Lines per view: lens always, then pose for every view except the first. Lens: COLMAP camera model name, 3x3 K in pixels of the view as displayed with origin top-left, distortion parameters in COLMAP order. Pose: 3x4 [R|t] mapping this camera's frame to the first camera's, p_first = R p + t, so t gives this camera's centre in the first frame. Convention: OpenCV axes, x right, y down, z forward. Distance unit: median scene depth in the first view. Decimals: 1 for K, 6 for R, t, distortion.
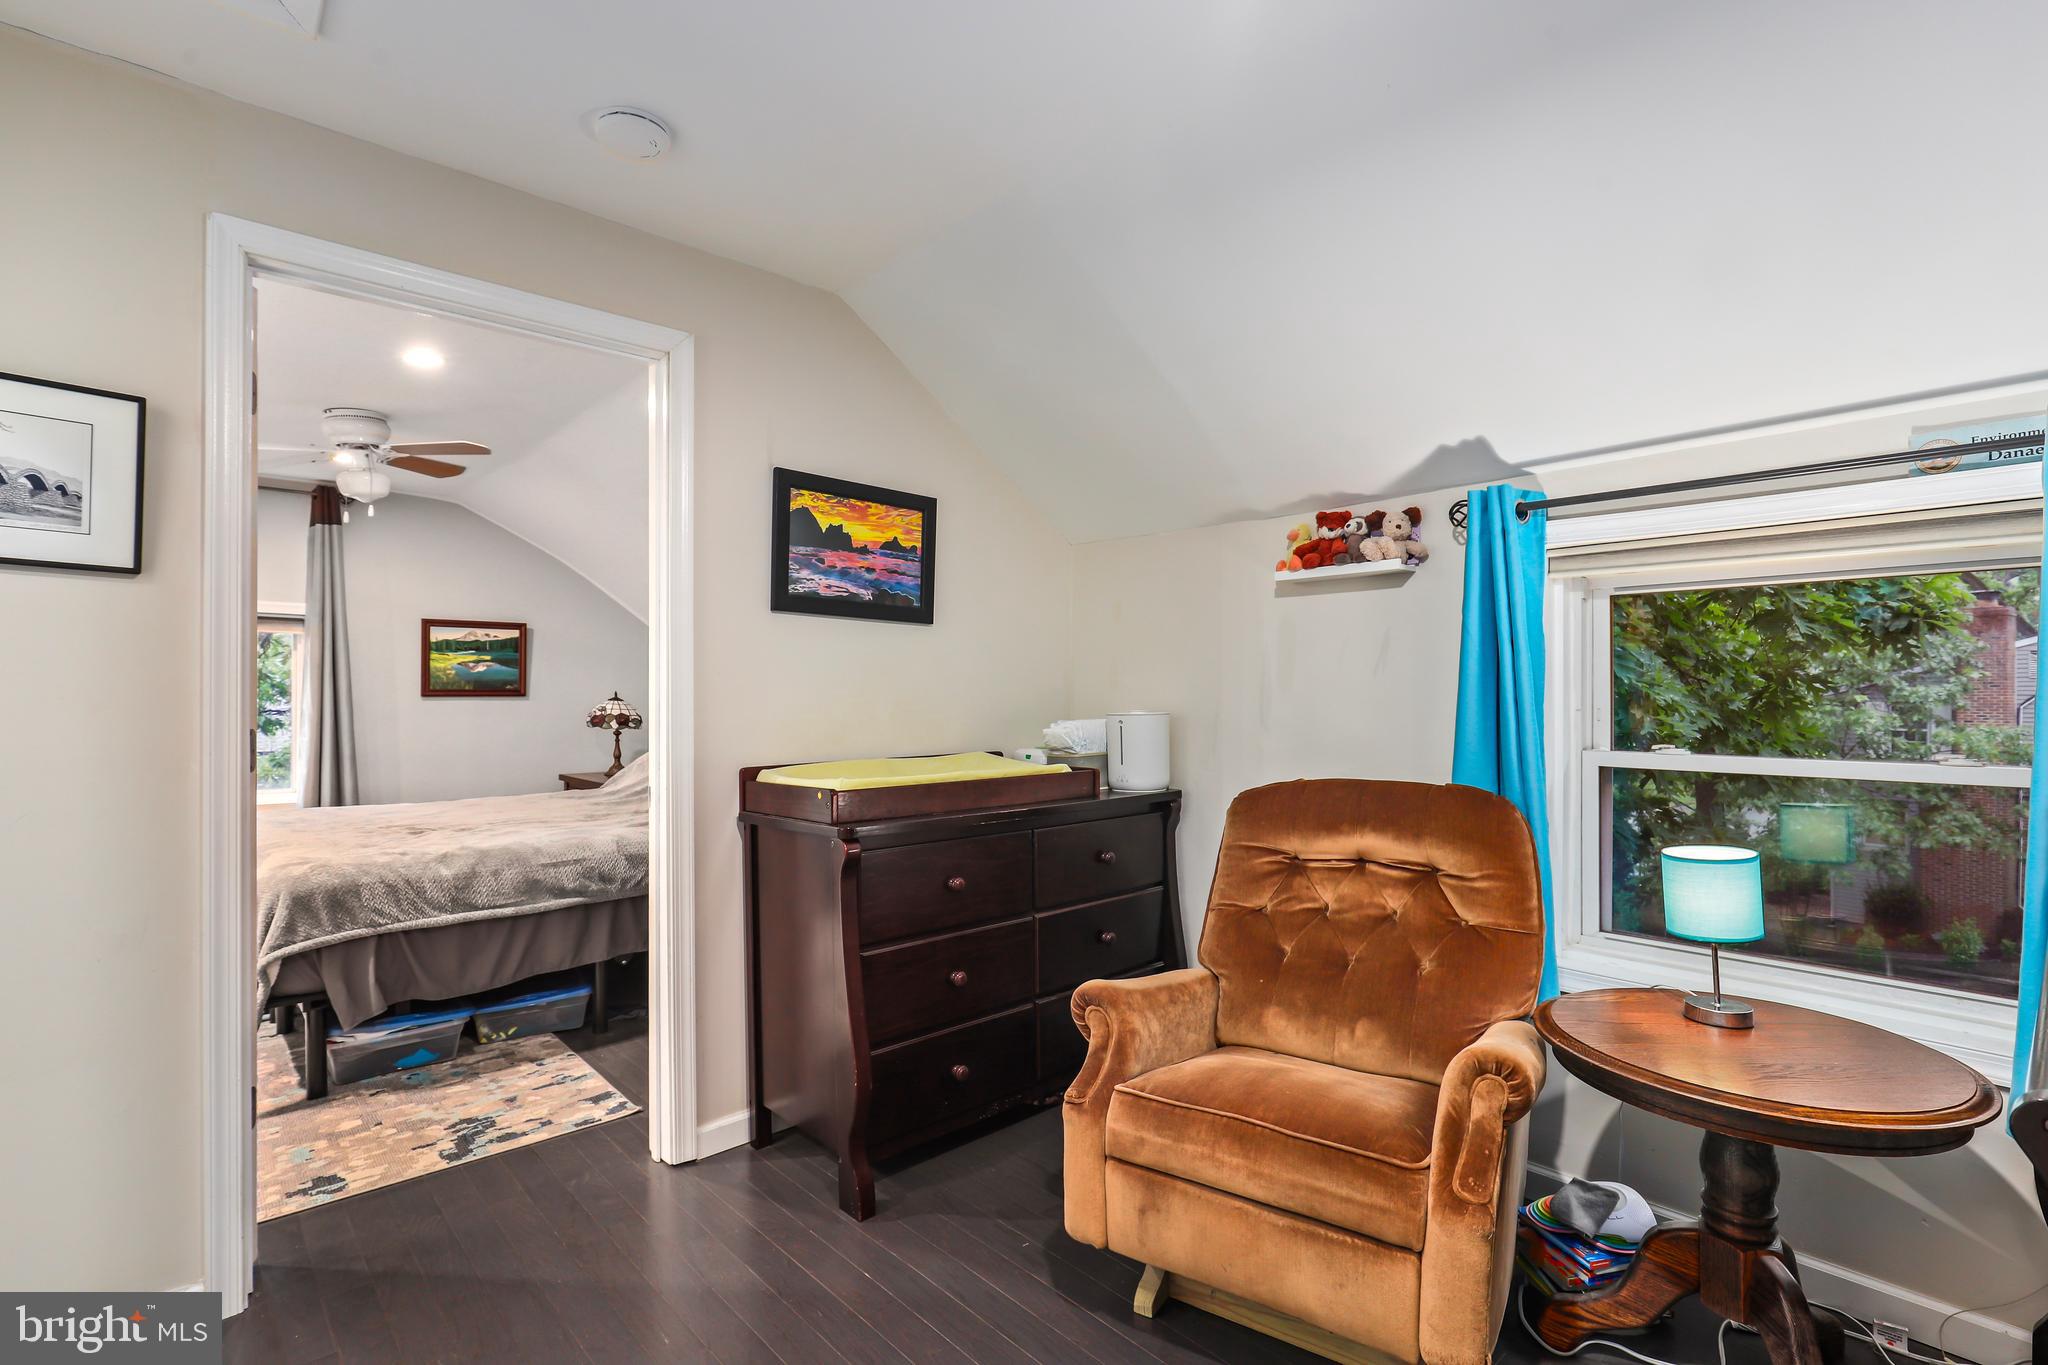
lens RADIAL K [[942.9, 0, 1023.7], [0, 942.9, 697.6], [0, 0, 1]] dist [0.001405, -0.000737]
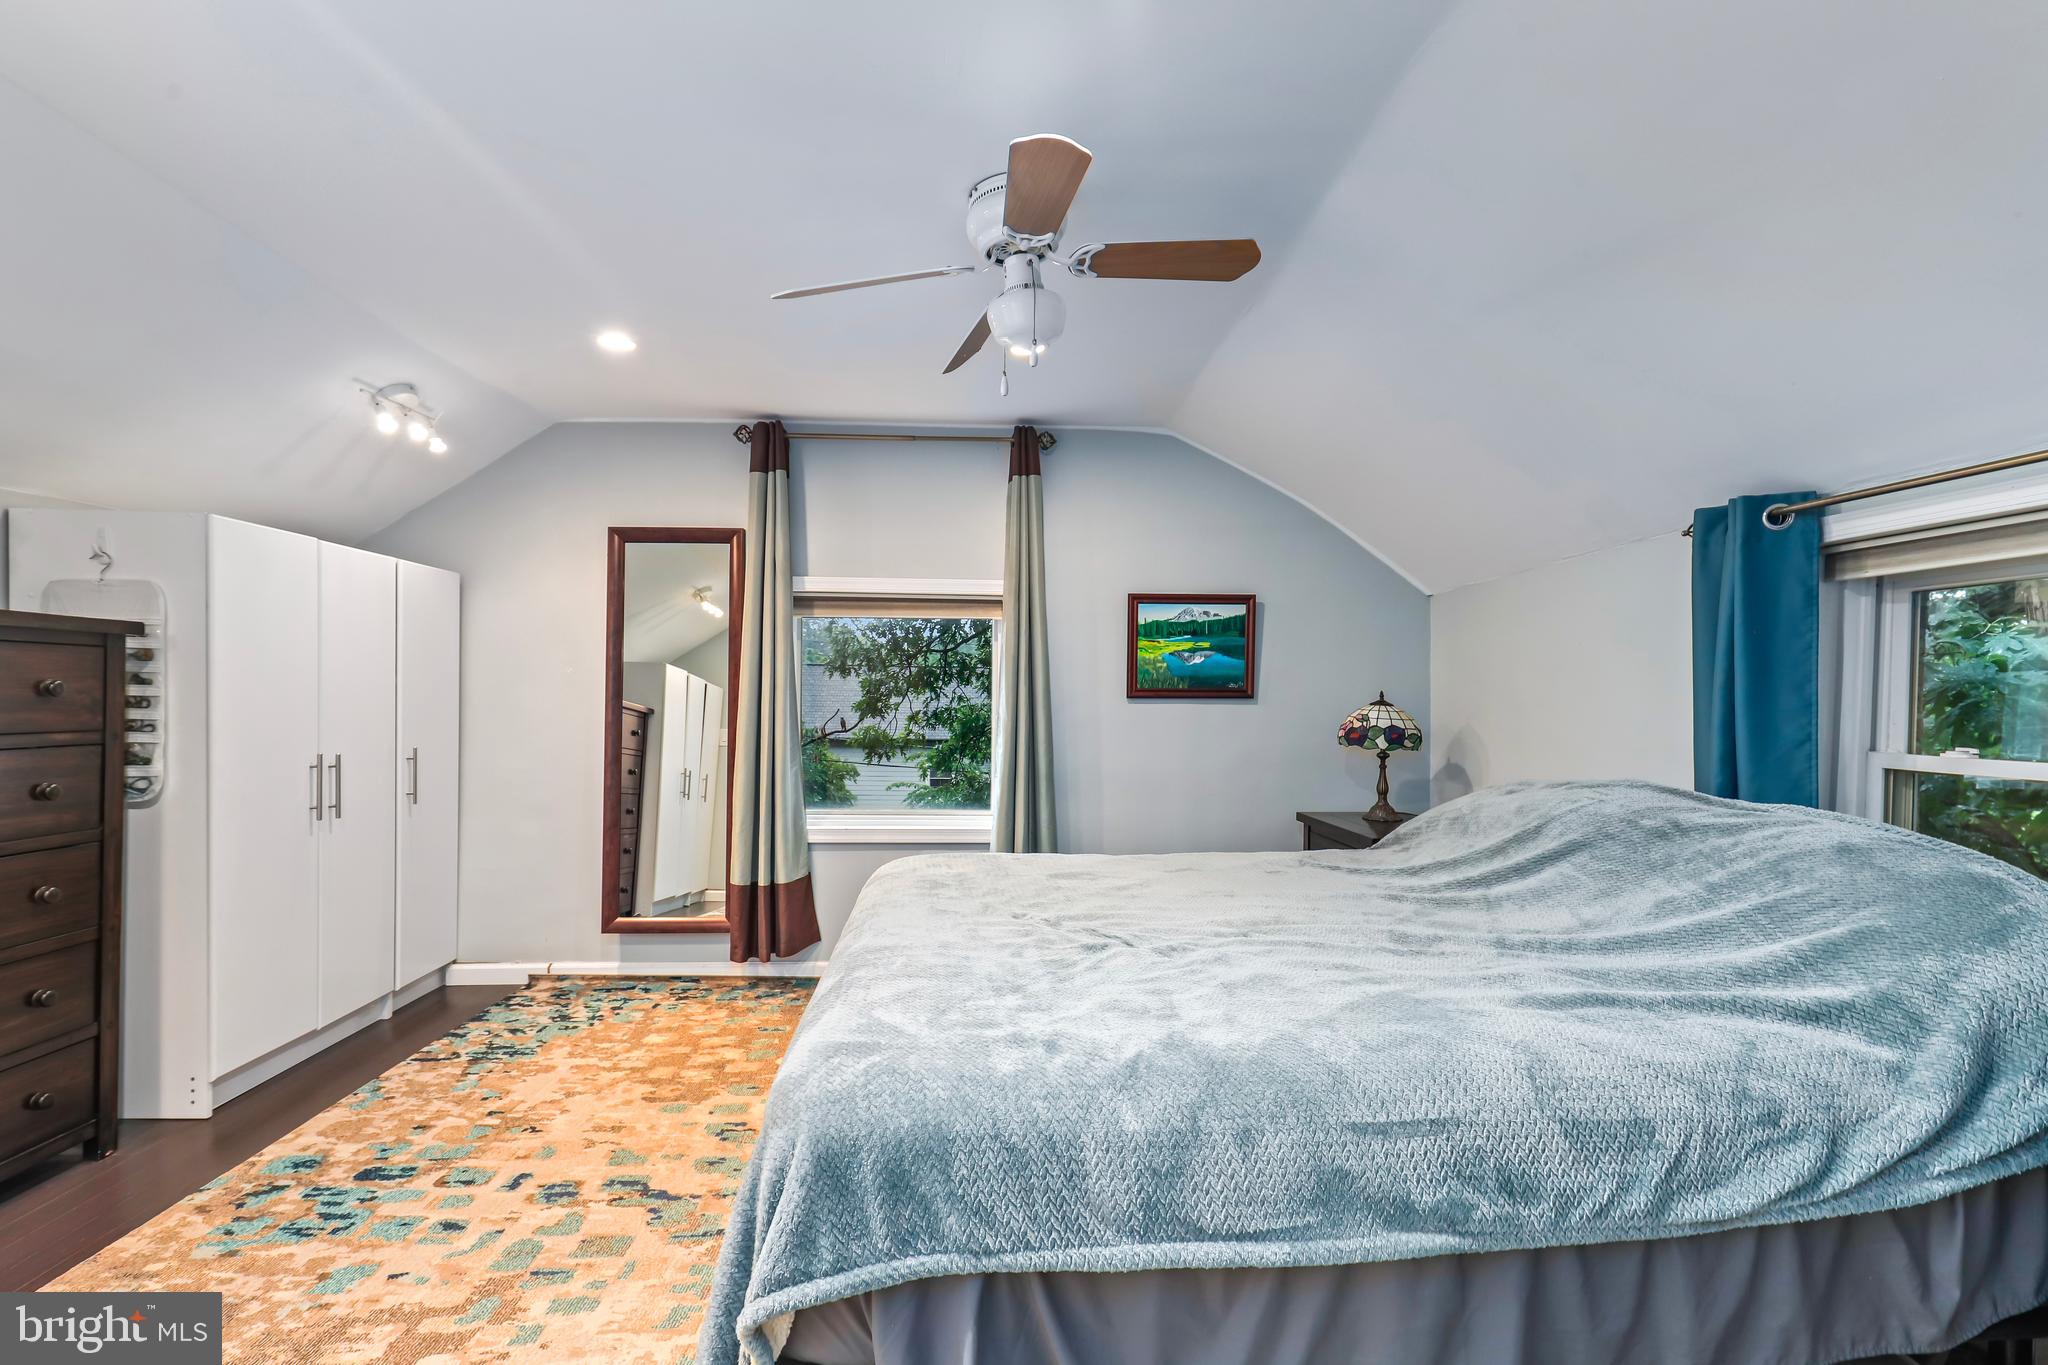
lens RADIAL K [[942.9, 0, 1003.0], [0, 942.9, 716.5], [0, 0, 1]] dist [0.001405, -0.000737]
pose [[0.753308, 0.013260, -0.657534, -0.354909], [-0.006850, 0.999901, 0.012316, 0.007913], [0.657632, -0.004774, 0.753324, 0.598267]]
